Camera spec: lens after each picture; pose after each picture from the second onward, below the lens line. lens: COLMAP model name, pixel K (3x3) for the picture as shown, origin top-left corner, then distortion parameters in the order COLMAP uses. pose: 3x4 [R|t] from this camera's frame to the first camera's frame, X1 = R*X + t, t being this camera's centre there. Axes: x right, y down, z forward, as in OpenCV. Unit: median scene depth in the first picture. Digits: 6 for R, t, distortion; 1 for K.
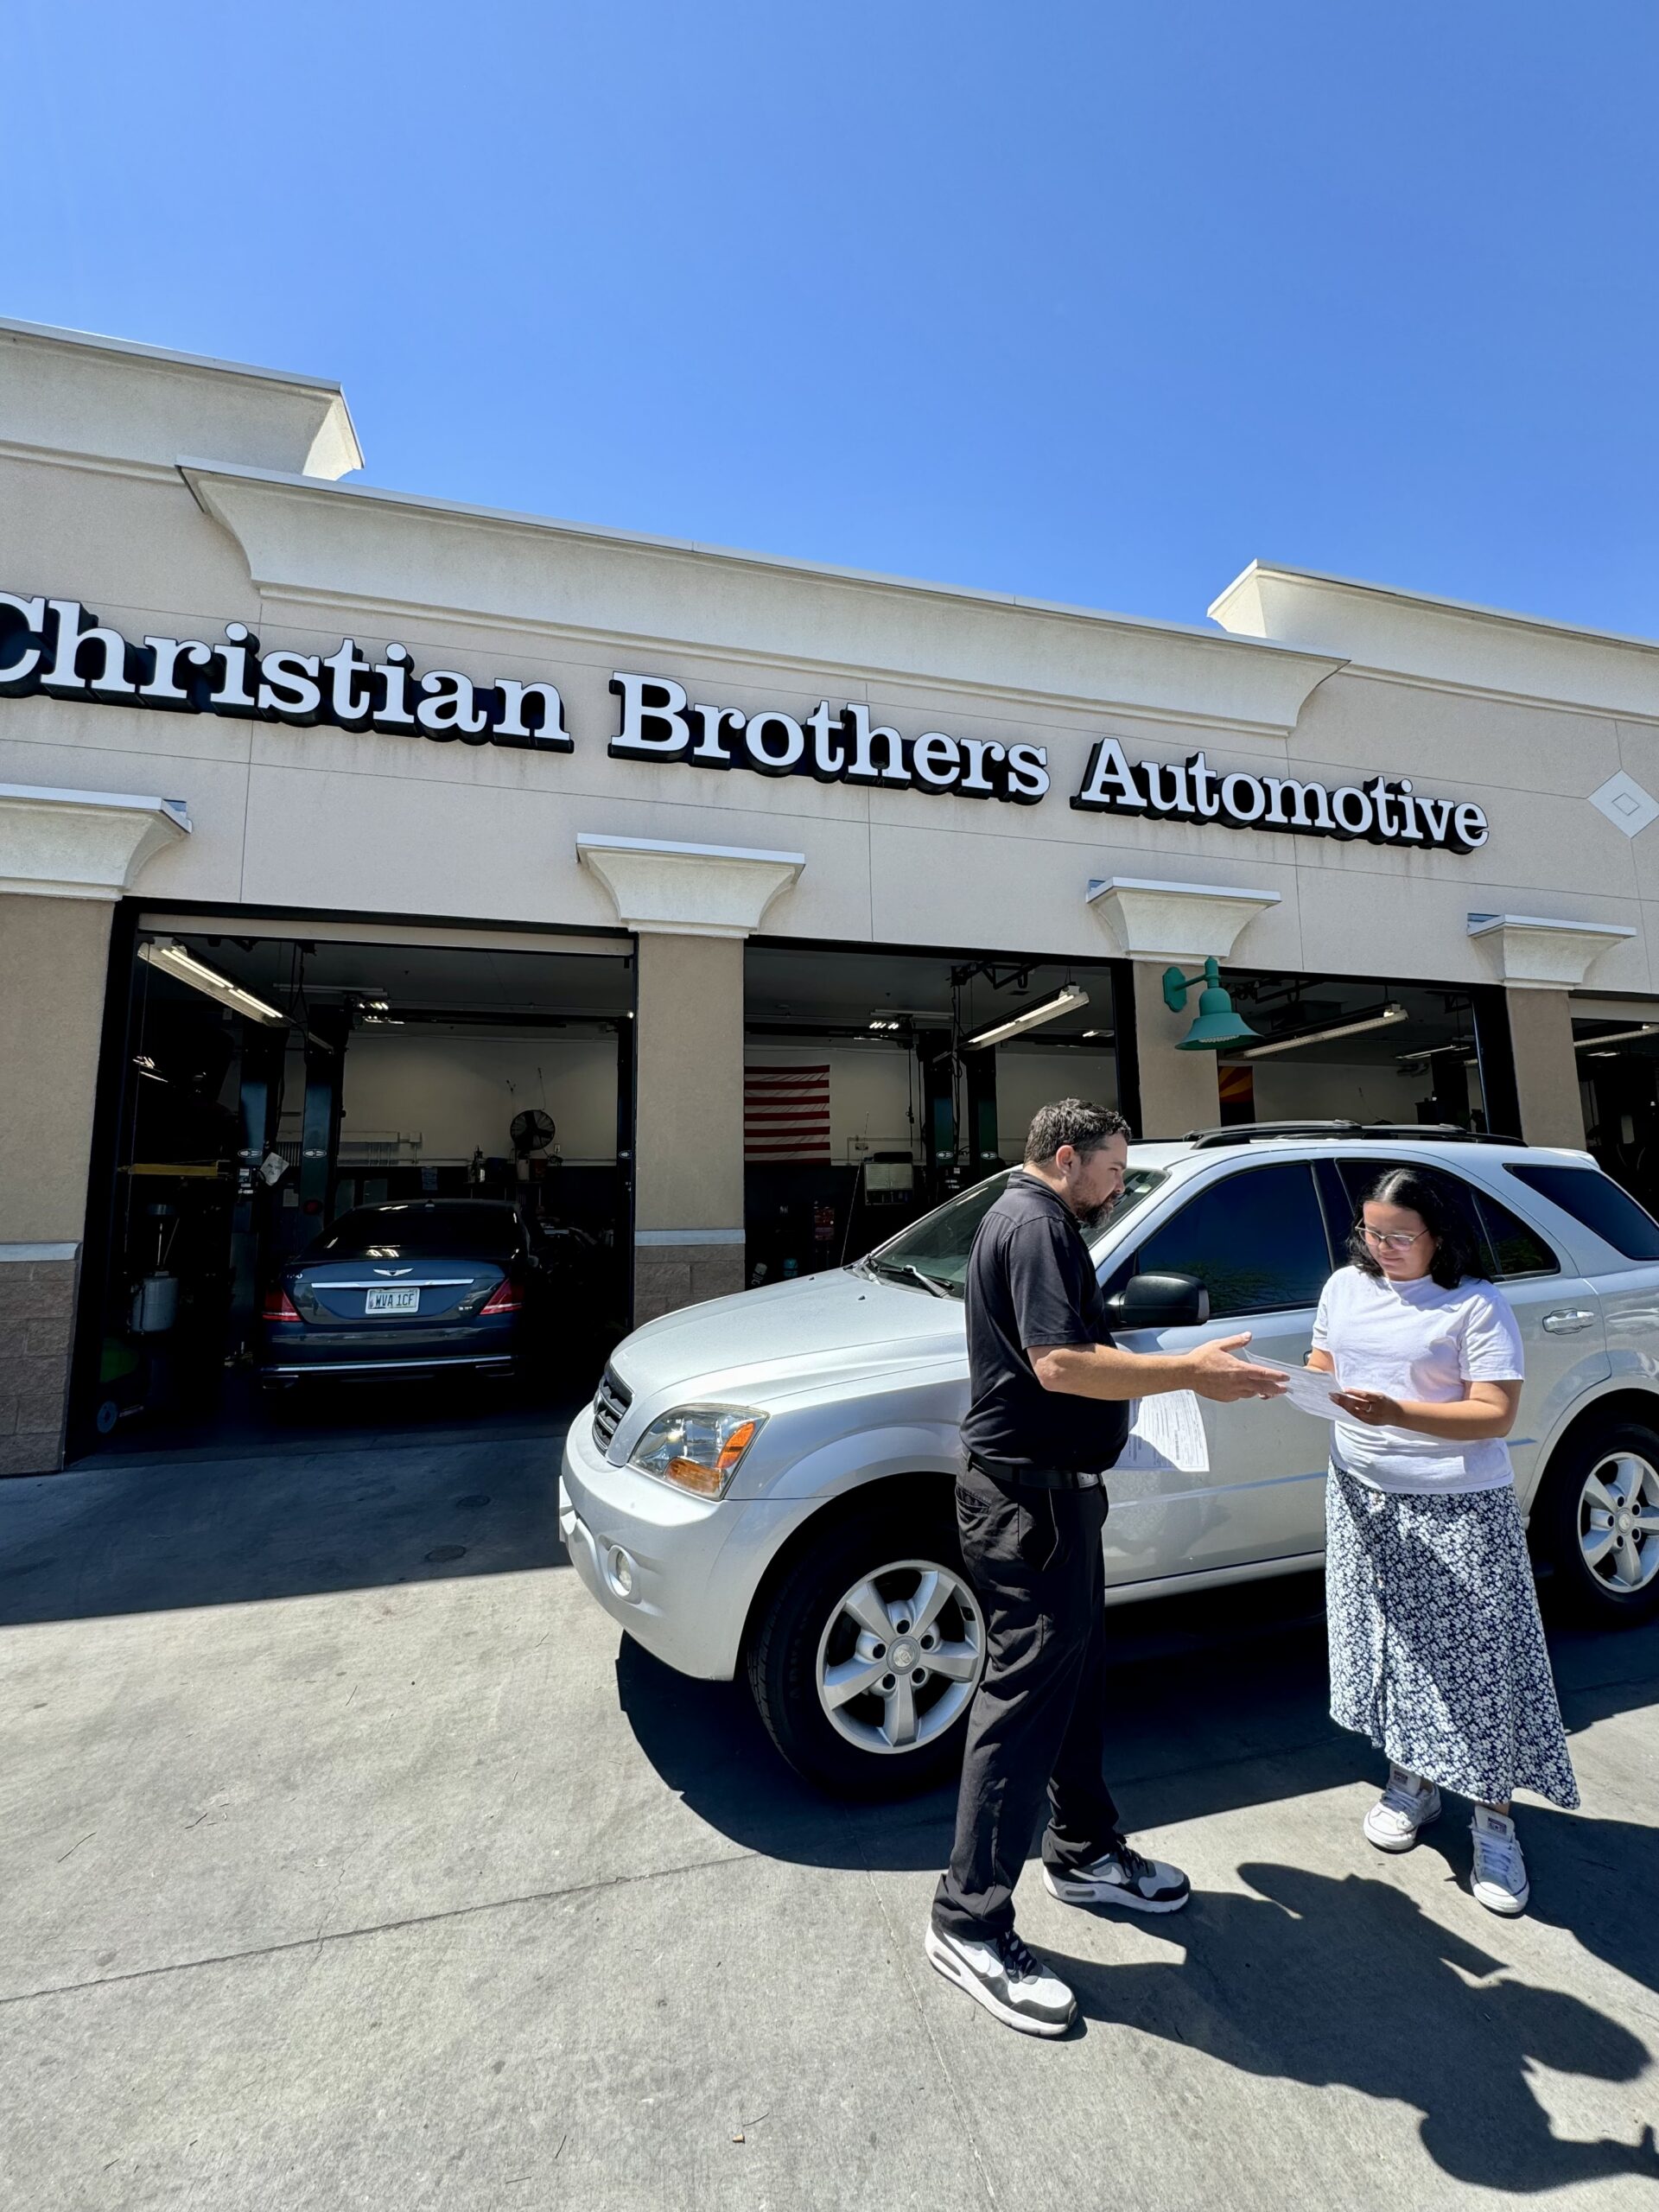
lens RADIAL K [[886.2, 0, 827.9], [0, 886.2, 1100.5], [0, 0, 1]] dist [-0.011416, 0.002616]
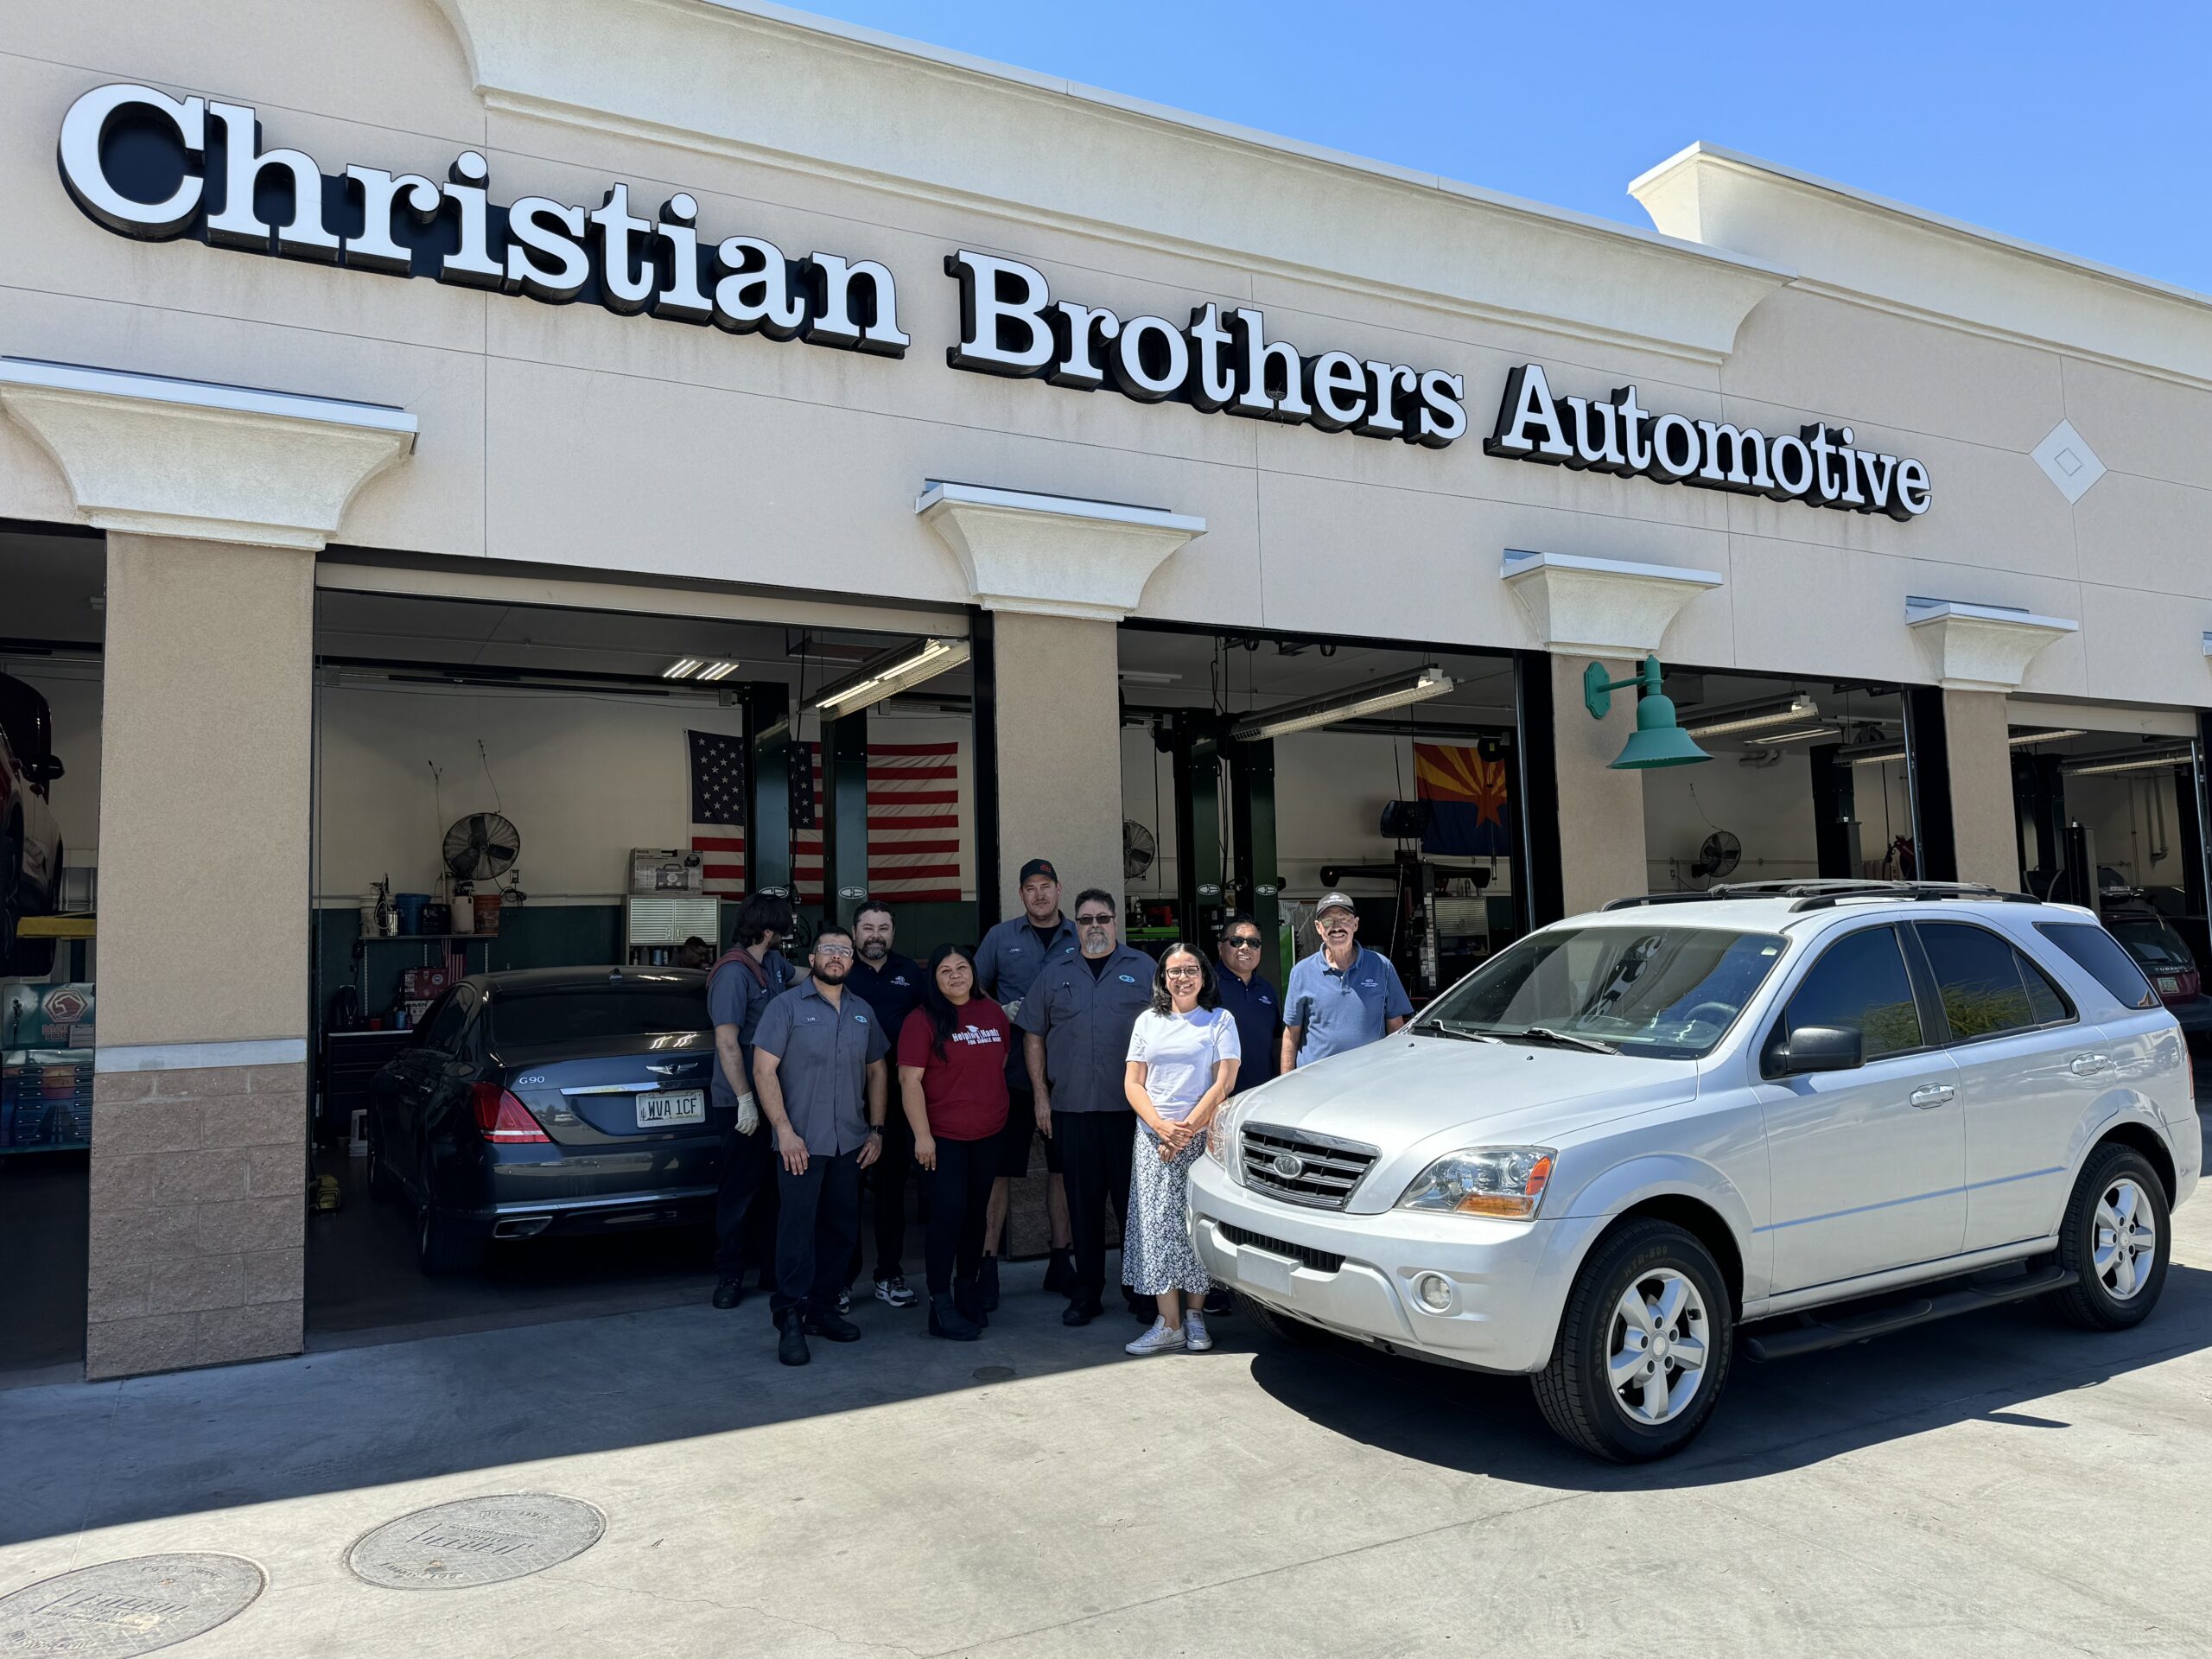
lens RADIAL K [[1594.2, 0, 1108.0], [0, 1594.2, 828.6], [0, 0, 1]] dist [0.062123, -0.093893]
pose [[0.970560, 0.005186, 0.240805, -0.415570], [-0.014002, 0.999292, 0.034914, -0.049223], [-0.240454, -0.037258, 0.969945, -0.324565]]
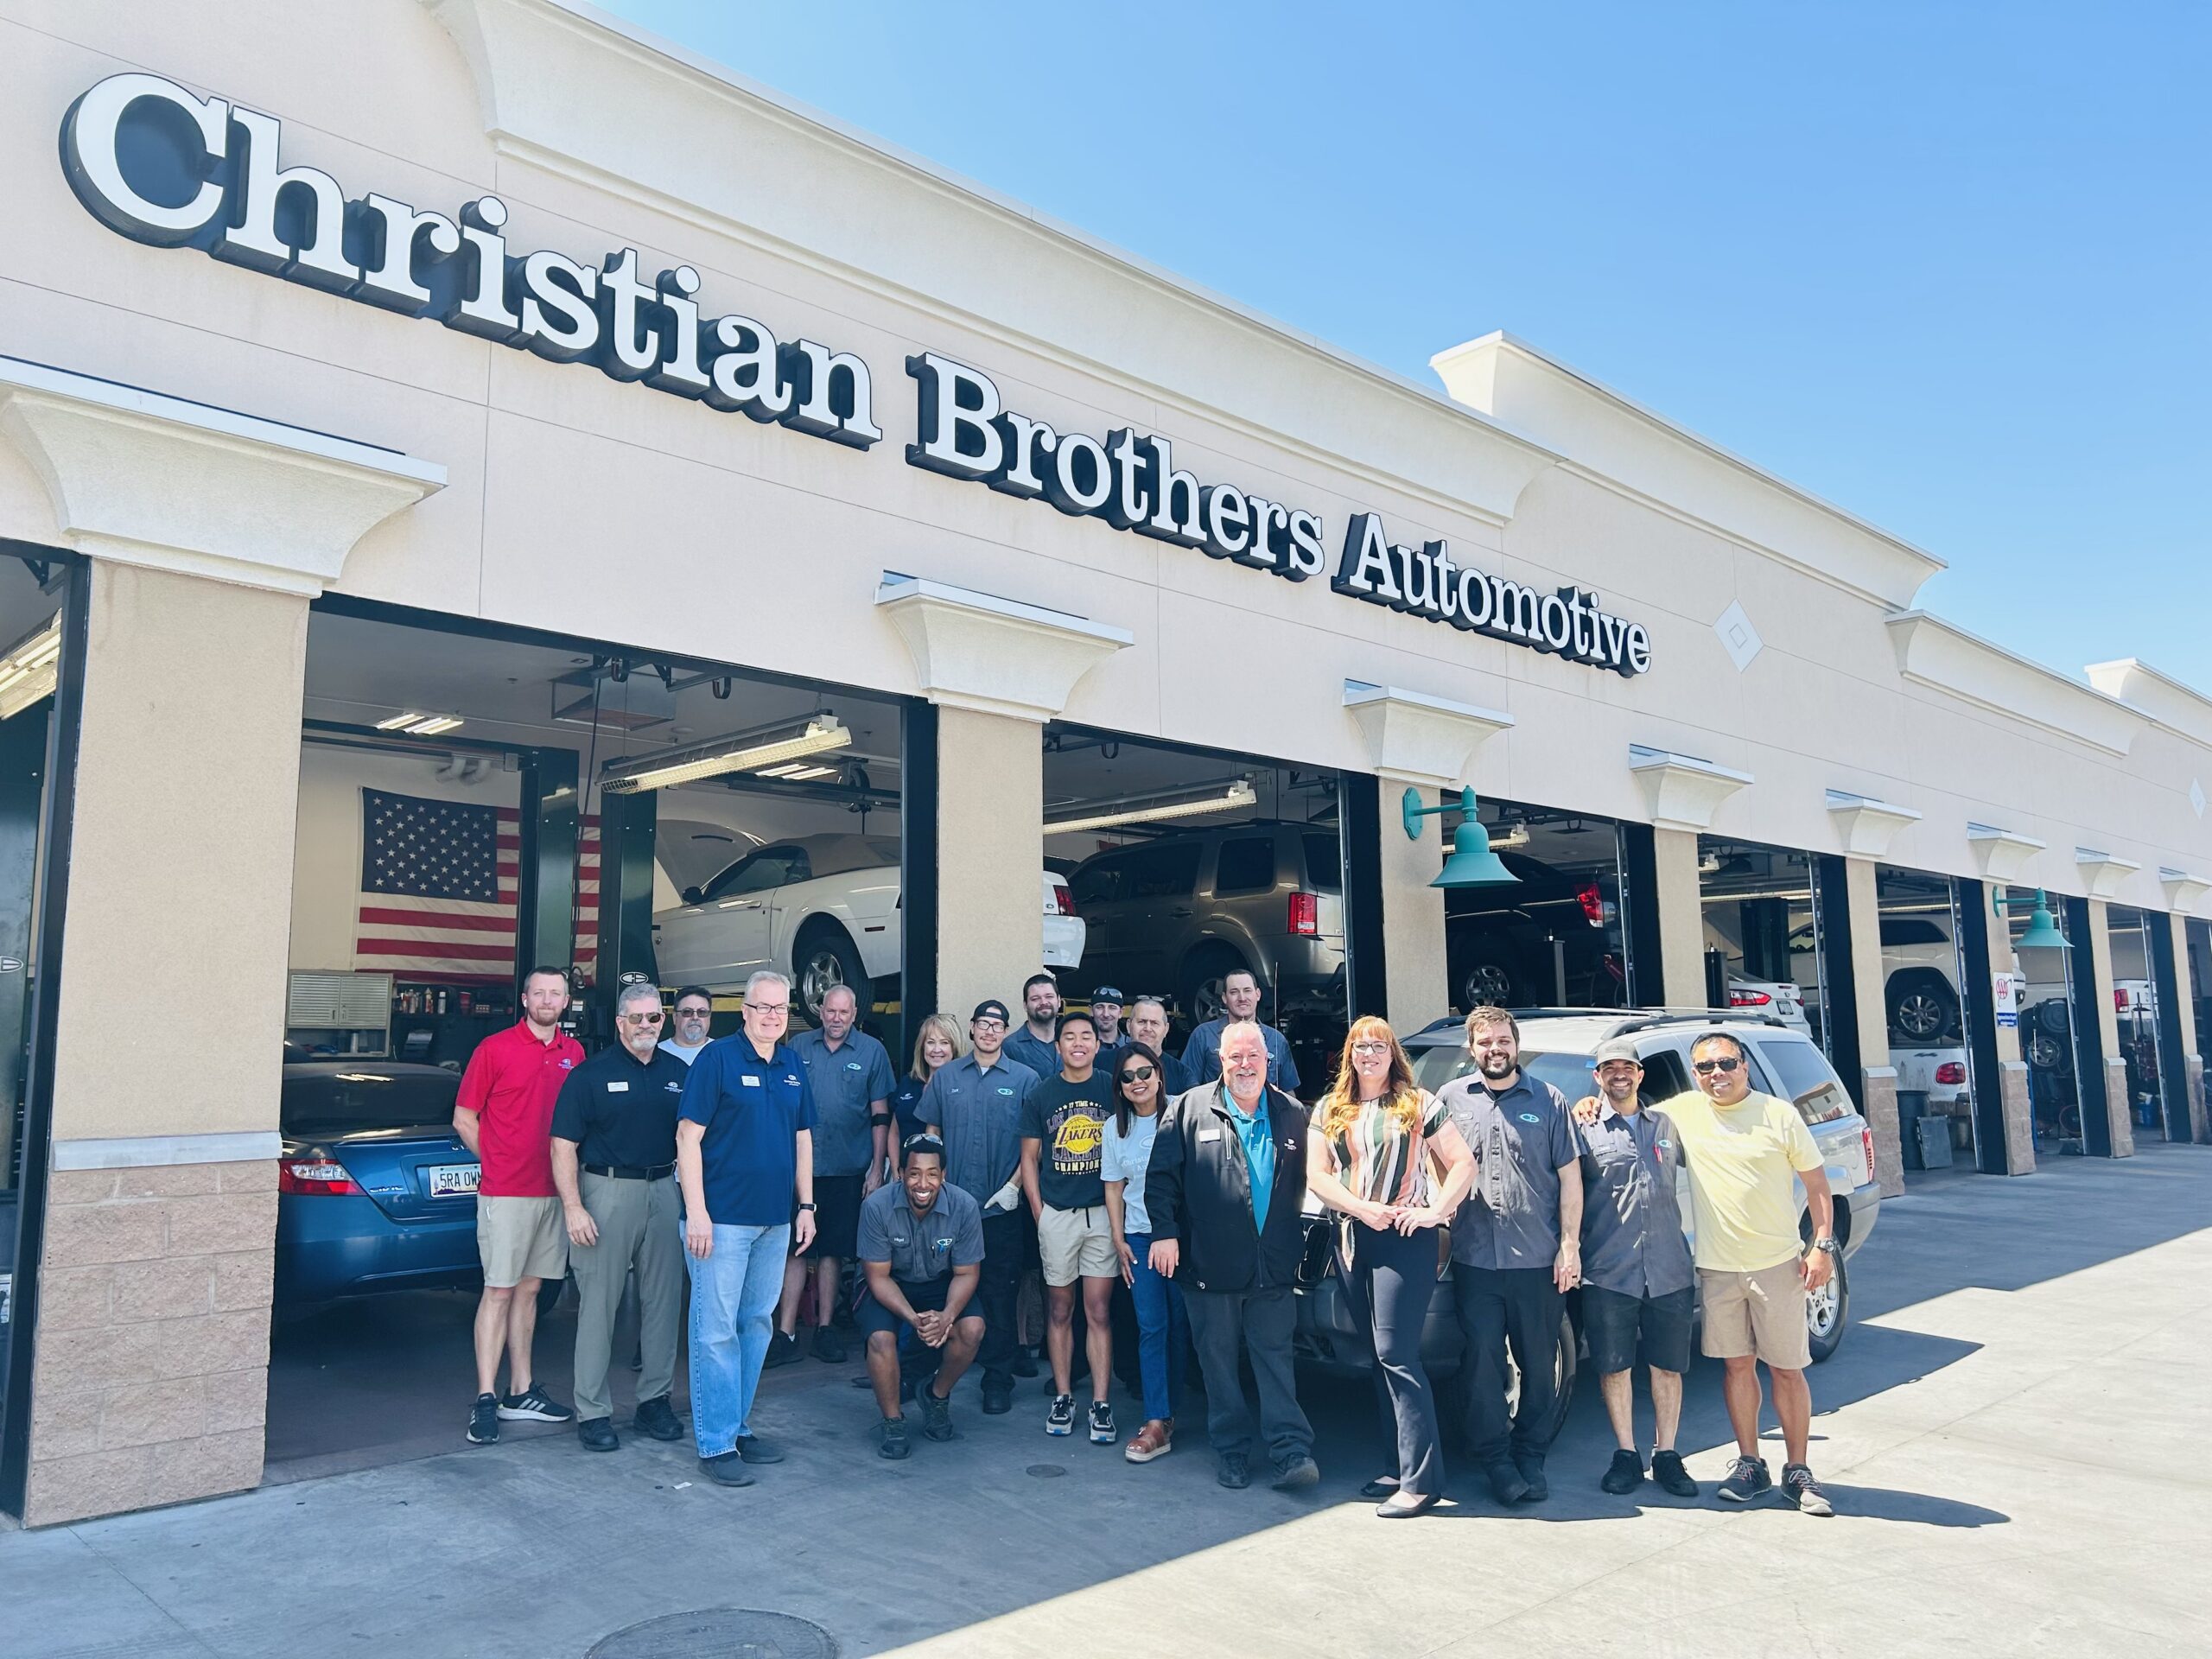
lens RADIAL K [[1680.2, 0, 1101.4], [0, 1680.2, 816.2], [0, 0, 1]] dist [0.039590, -0.053147]
pose [[0.862968, 0.073154, 0.499934, -0.751955], [-0.064367, 0.997318, -0.034827, -0.050759], [-0.501141, -0.002125, 0.865363, -0.293100]]
